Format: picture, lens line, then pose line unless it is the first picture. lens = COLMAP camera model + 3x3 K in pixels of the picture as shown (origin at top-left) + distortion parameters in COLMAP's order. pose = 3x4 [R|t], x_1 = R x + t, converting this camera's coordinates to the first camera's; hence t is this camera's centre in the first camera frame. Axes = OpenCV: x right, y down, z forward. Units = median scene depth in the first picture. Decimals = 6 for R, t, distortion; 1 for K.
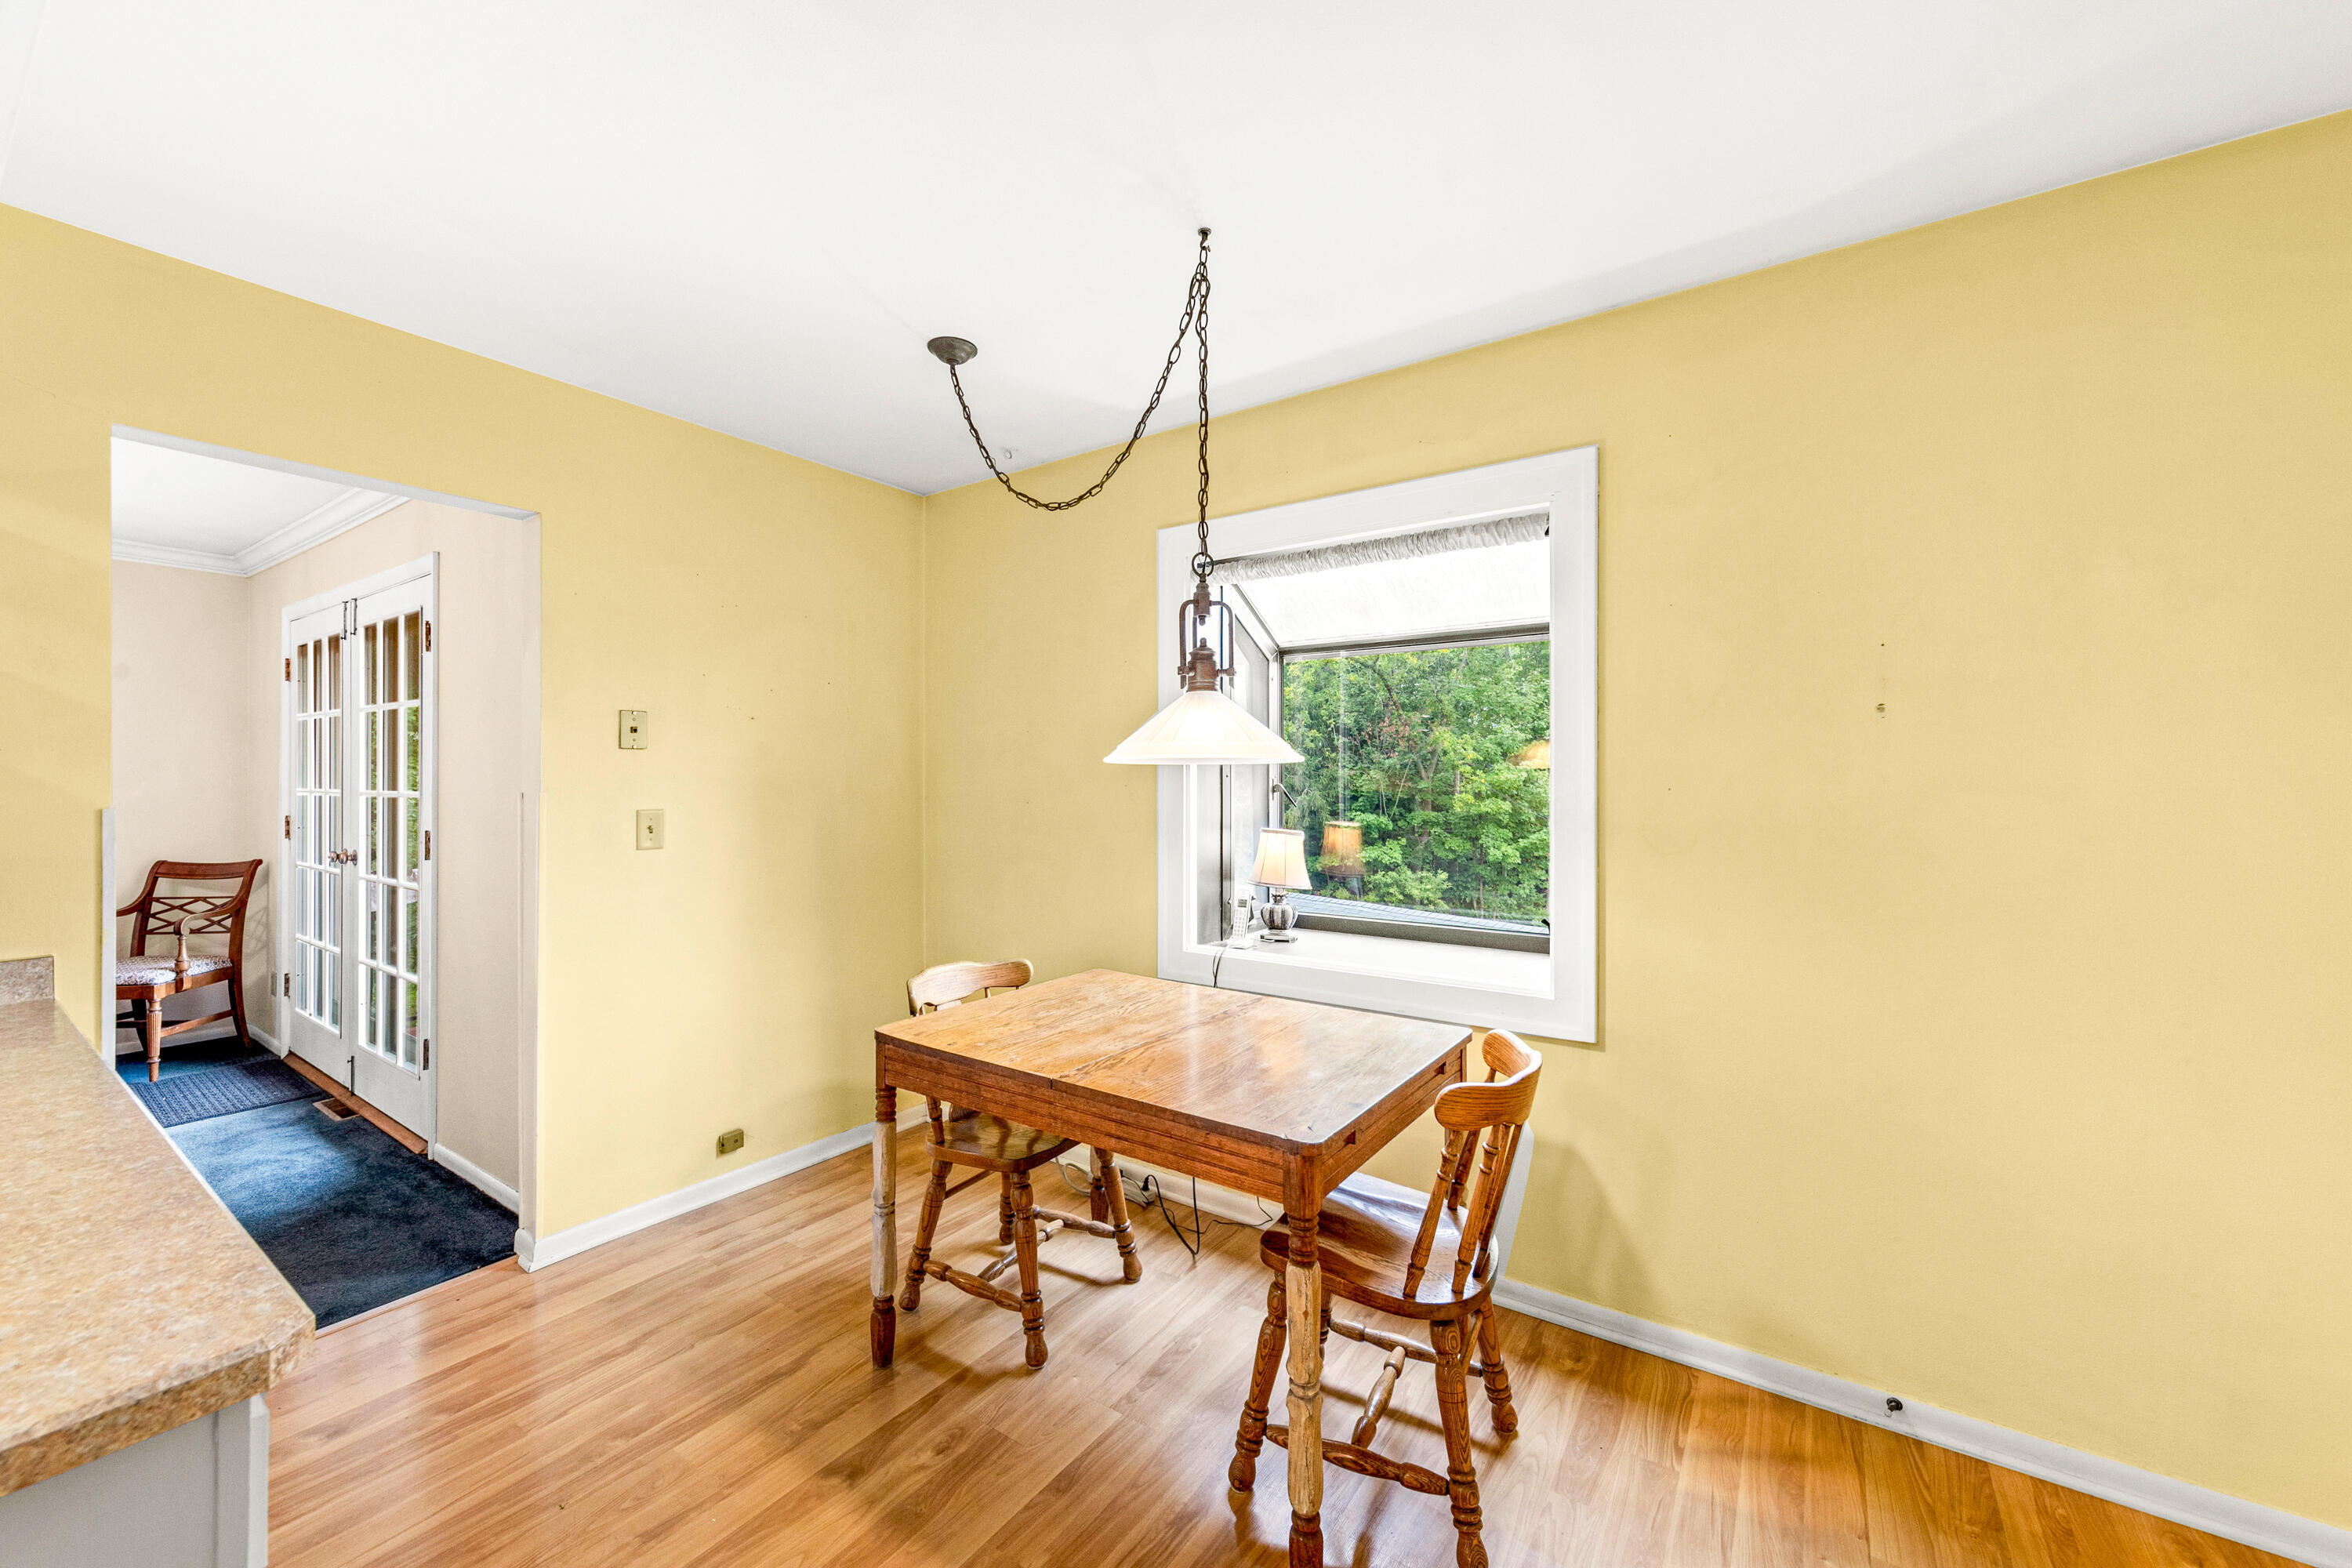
lens RADIAL K [[915.6, 0, 1179.7], [0, 915.6, 779.2], [0, 0, 1]] dist [-0.000054, 0.000173]
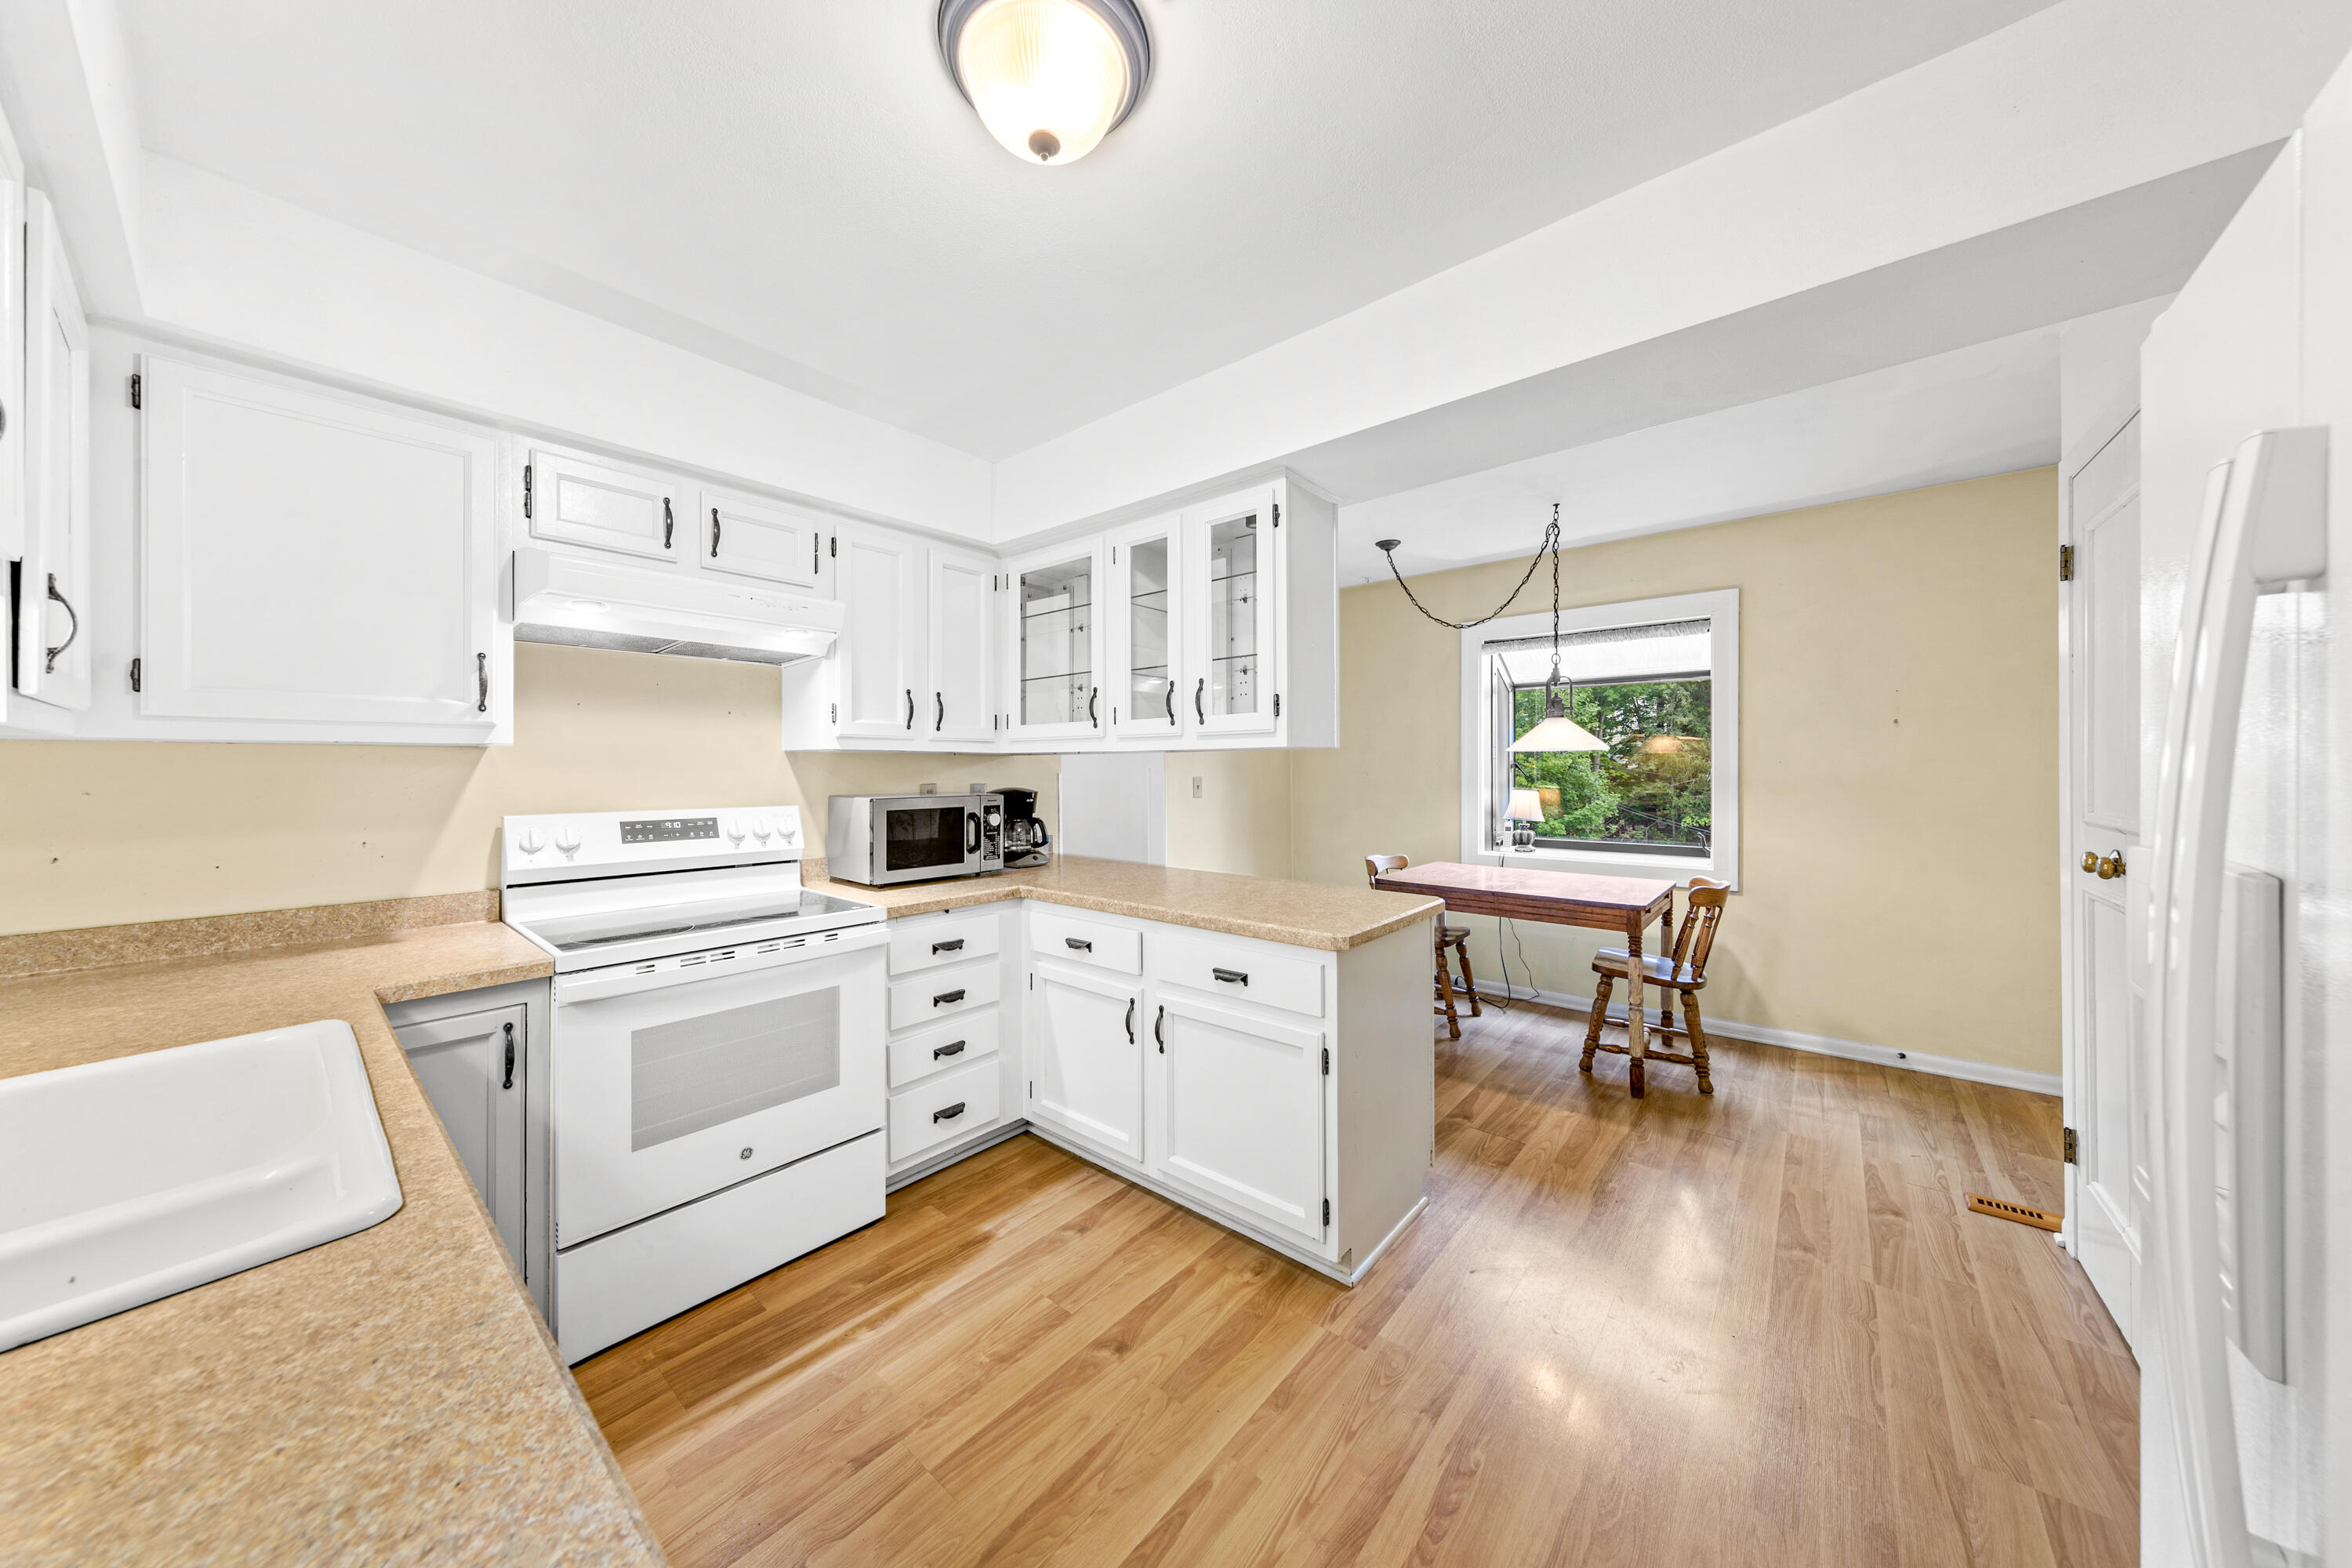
lens RADIAL K [[769.7, 0, 1166.7], [0, 769.7, 775.4], [0, 0, 1]] dist [-0.000133, -0.000038]
pose [[0.994624, -0.002151, -0.103535, -0.638004], [0.003402, 0.999923, 0.011910, 0.014023], [0.103501, -0.012198, 0.994555, -0.826416]]
